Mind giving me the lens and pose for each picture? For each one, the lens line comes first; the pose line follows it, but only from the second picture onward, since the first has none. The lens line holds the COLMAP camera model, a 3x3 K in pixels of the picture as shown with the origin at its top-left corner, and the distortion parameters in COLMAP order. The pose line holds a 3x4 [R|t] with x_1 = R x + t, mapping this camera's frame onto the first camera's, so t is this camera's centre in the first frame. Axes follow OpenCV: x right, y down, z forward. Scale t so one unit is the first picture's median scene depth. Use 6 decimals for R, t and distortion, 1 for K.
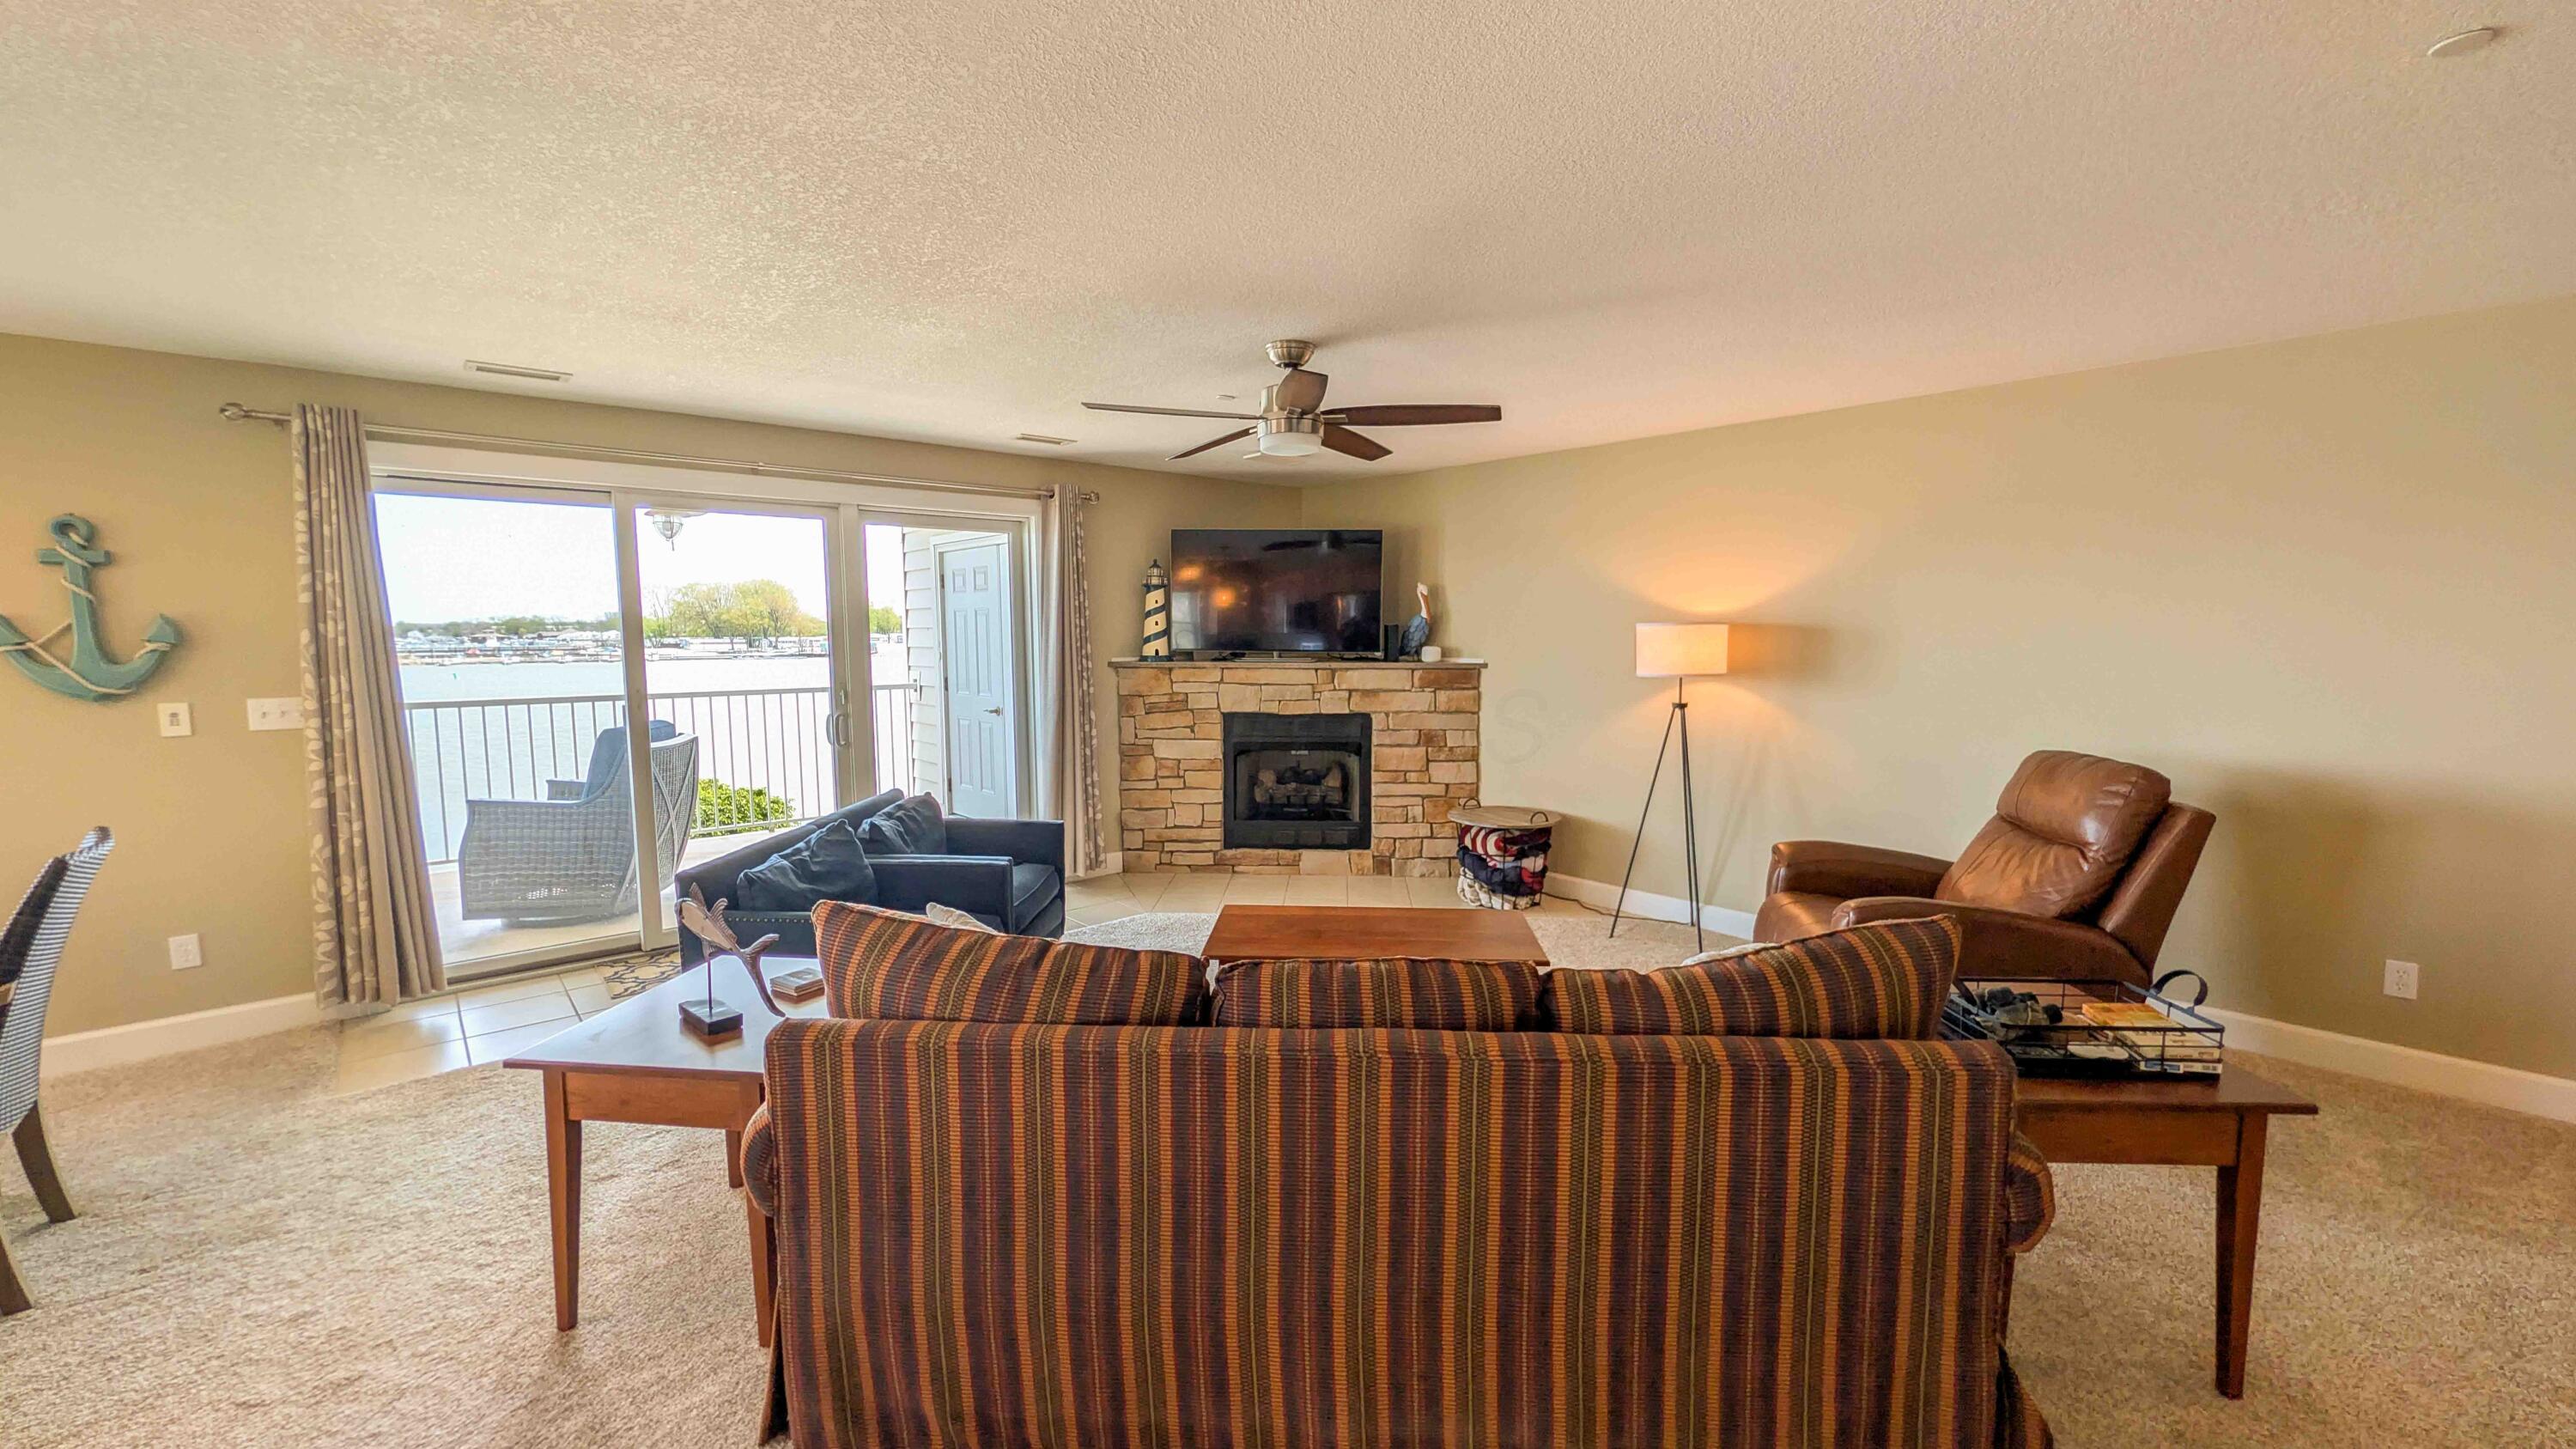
lens RADIAL K [[1027.1, 0, 1247.0], [0, 1027.1, 729.9], [0, 0, 1]] dist [0.003267, -0.000514]
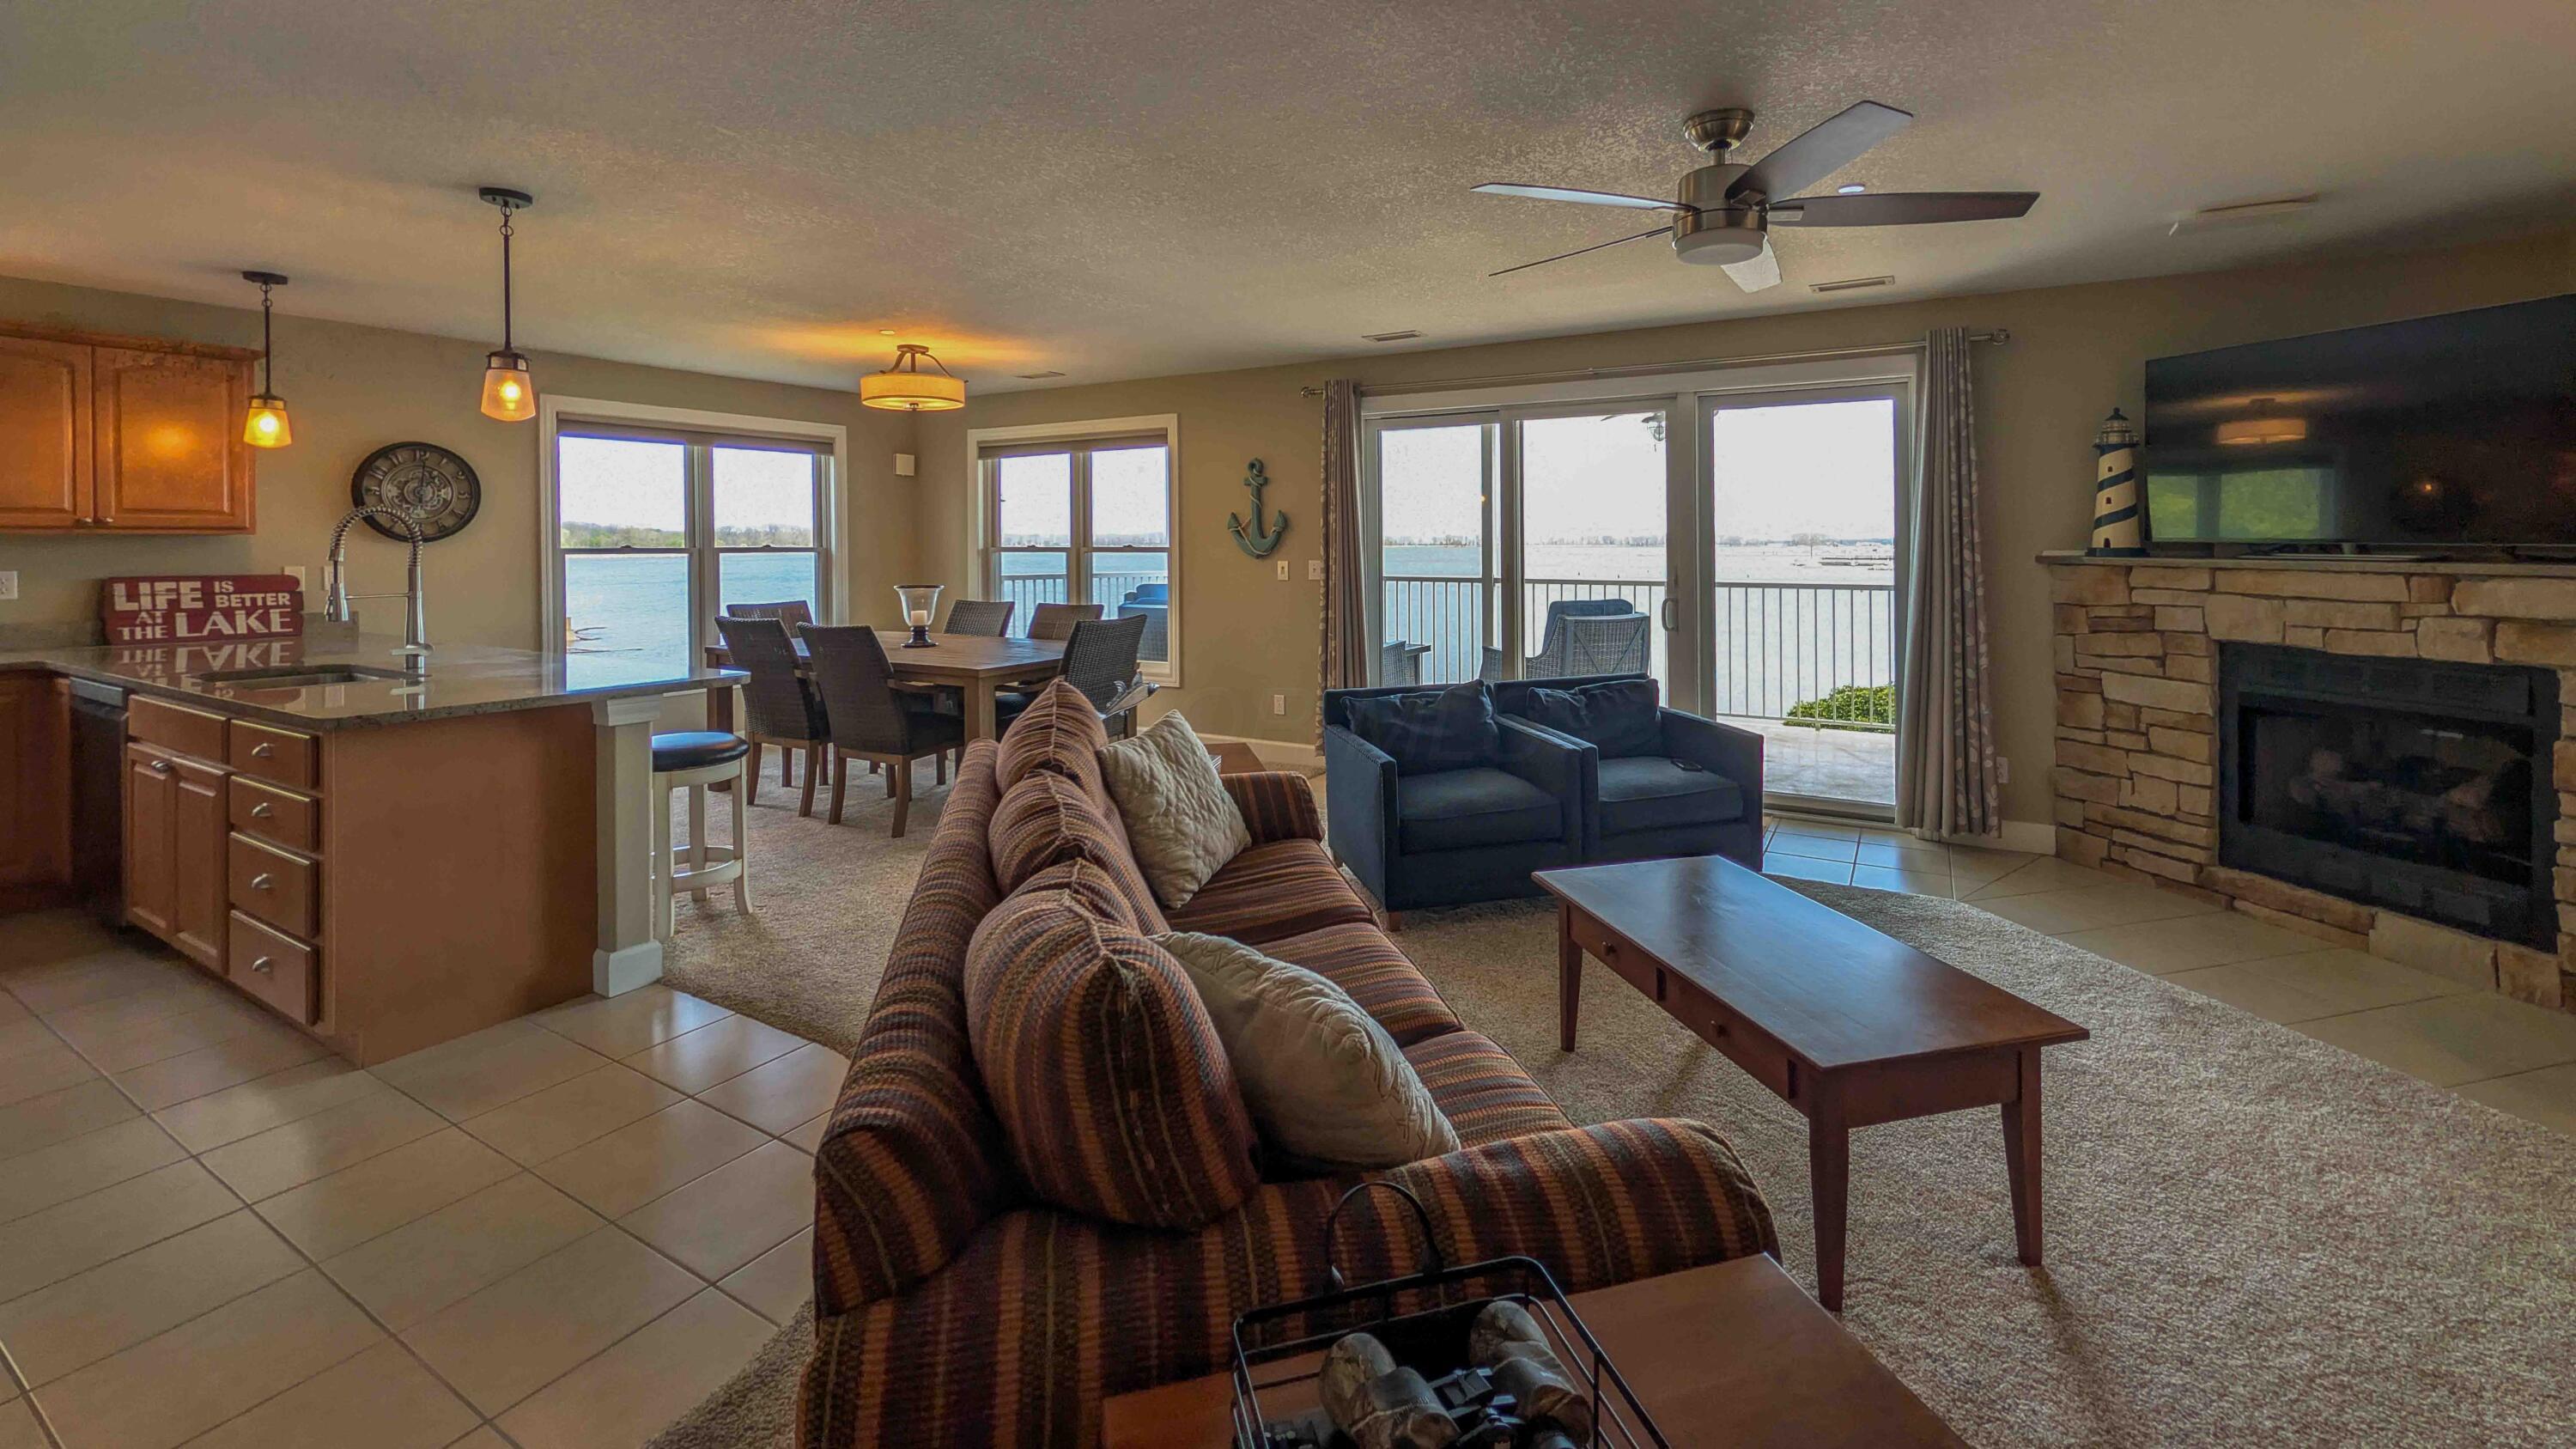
lens RADIAL K [[1027.1, 0, 1330.6], [0, 1027.1, 553.2], [0, 0, 1]] dist [0.003267, -0.000514]
pose [[0.349592, 0.013056, -0.936811, 0.425988], [-0.093130, 0.995435, -0.020881, -0.007535], [0.932262, 0.094545, 0.349212, 0.324451]]
